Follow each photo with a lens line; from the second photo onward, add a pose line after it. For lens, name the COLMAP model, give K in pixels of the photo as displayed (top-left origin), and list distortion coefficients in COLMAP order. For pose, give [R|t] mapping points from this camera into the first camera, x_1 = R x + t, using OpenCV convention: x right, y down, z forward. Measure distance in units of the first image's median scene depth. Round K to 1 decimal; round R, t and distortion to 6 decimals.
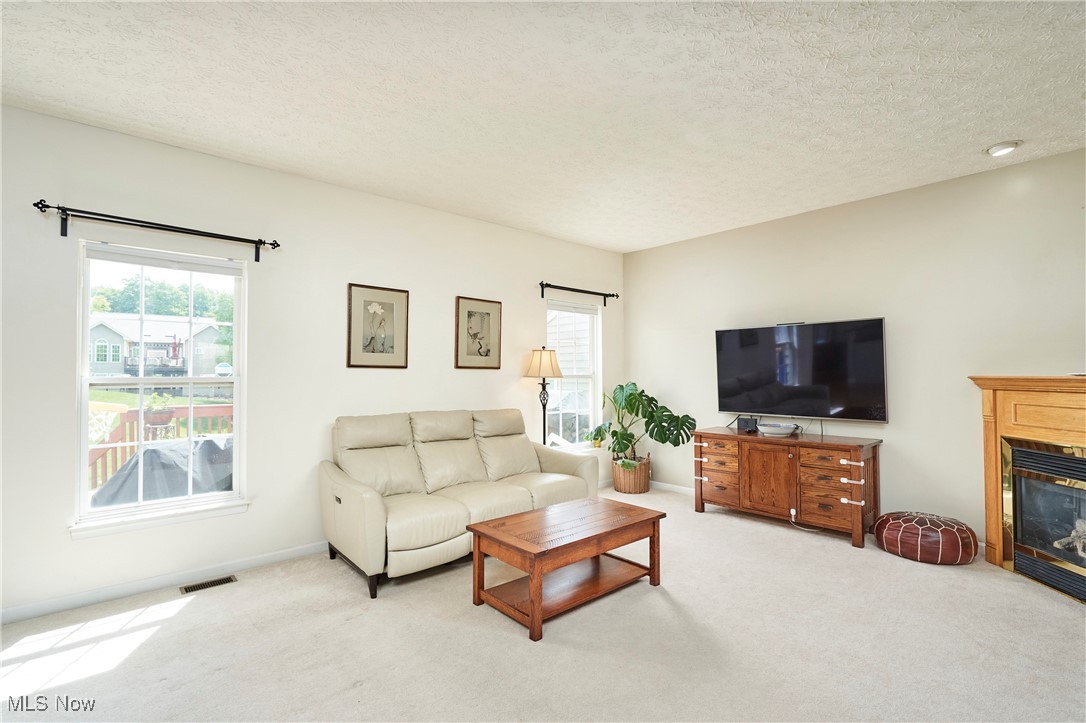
lens RADIAL K [[499.1, 0, 543.0], [0, 499.1, 361.5], [0, 0, 1]] dist [0.000687, 0.000330]
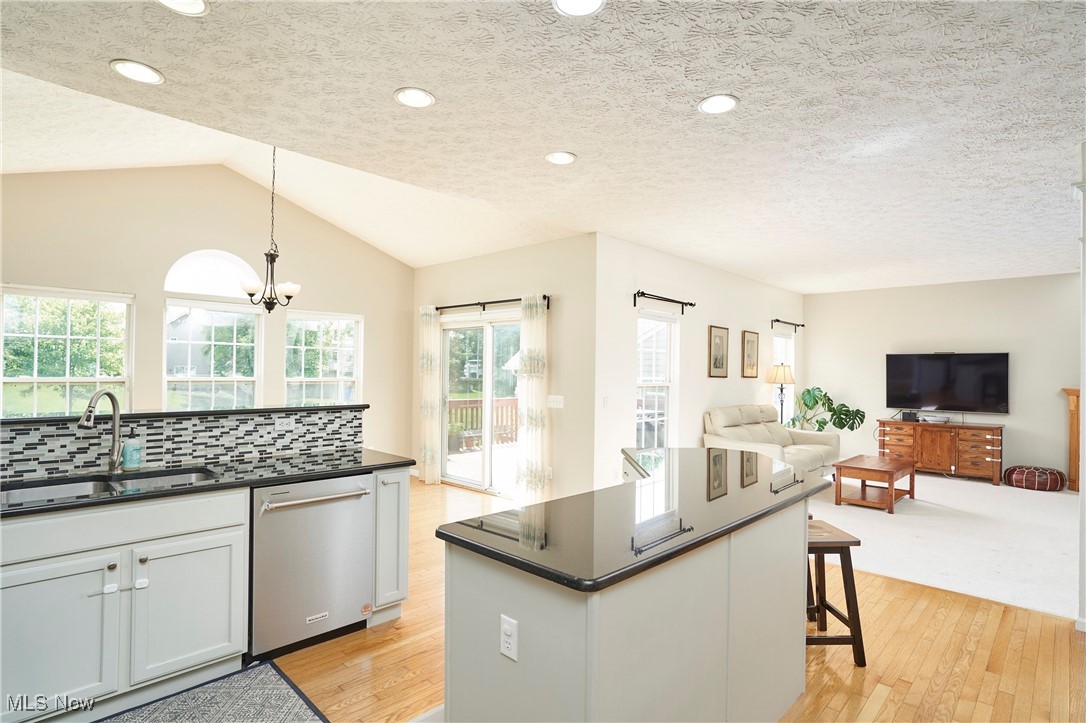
lens RADIAL K [[553.9, 0, 543.0], [0, 553.9, 361.5], [0, 0, 1]] dist [-0.030303, 0.020069]
pose [[0.997054, 0.017175, 0.074754, -0.916267], [-0.017874, 0.999803, 0.008686, -0.040026], [-0.074590, -0.009997, 0.997164, -0.650996]]
